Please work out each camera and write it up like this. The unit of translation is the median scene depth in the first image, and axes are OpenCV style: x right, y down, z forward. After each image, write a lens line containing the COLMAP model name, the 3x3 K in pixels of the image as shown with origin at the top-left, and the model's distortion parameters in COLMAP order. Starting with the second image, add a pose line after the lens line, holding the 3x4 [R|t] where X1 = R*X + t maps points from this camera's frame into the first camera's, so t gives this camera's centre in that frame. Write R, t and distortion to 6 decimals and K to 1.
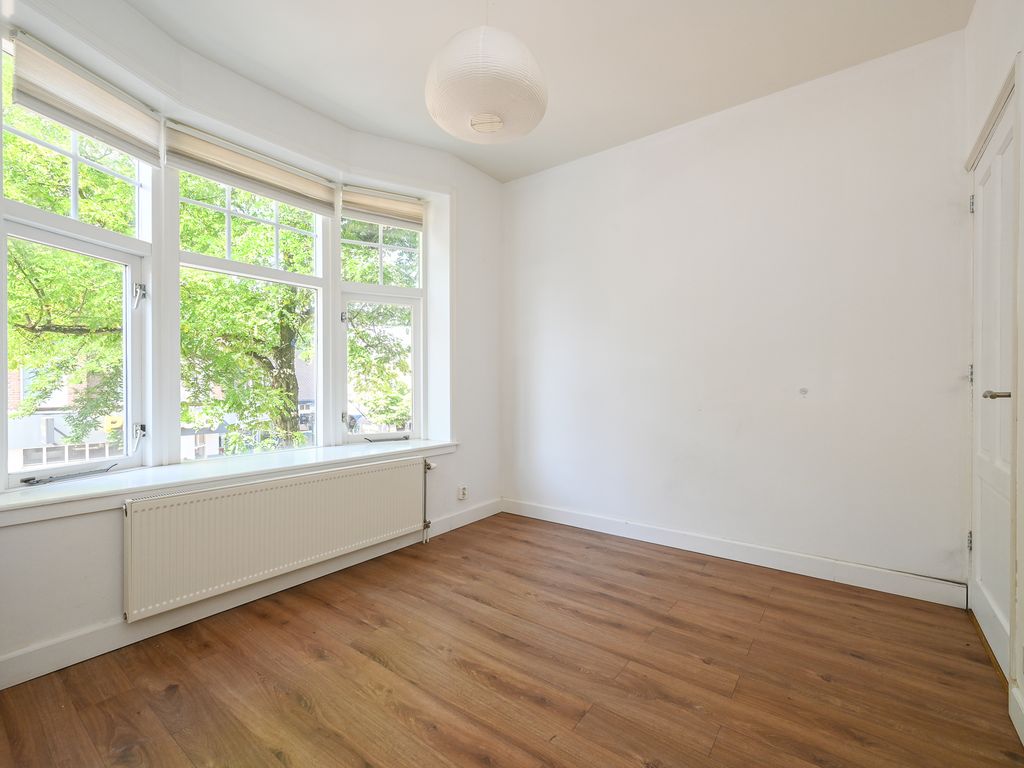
lens RADIAL K [[459.0, 0, 509.5], [0, 459.0, 387.3], [0, 0, 1]] dist [-0.002115, 0.000350]
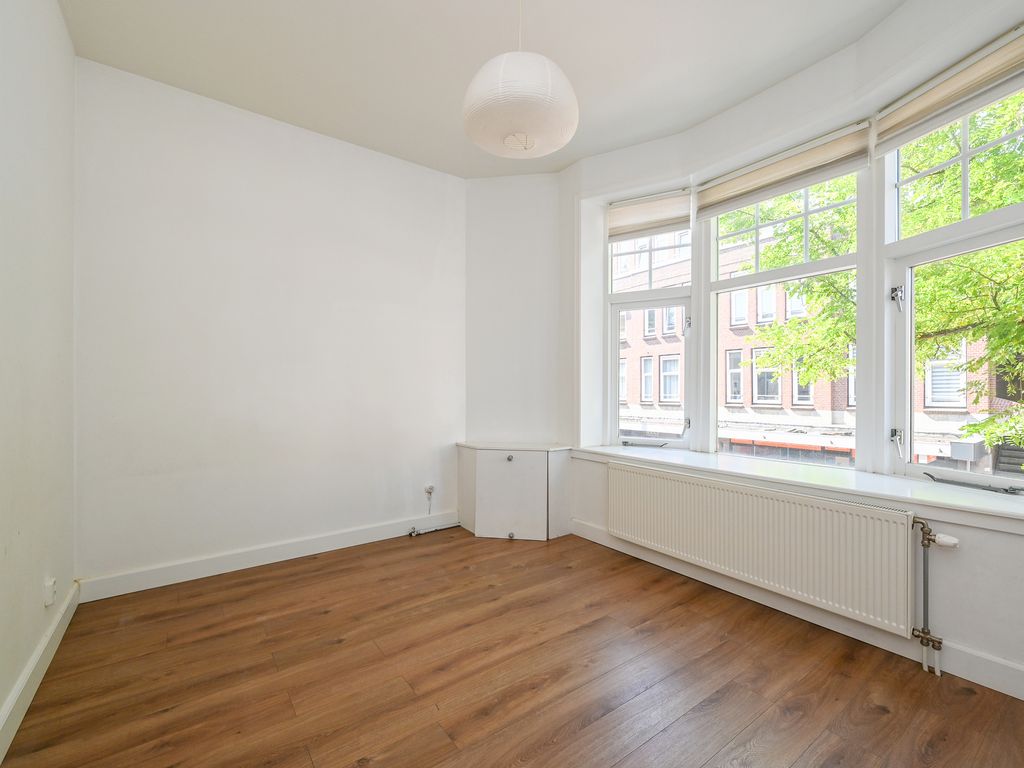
lens RADIAL K [[459.0, 0, 513.1], [0, 459.0, 386.1], [0, 0, 1]] dist [-0.002115, 0.000350]
pose [[-0.292690, -0.009720, -0.956158, 0.688900], [-0.005974, 0.999947, -0.008336, -0.002034], [0.956189, 0.003272, -0.292733, 0.930577]]
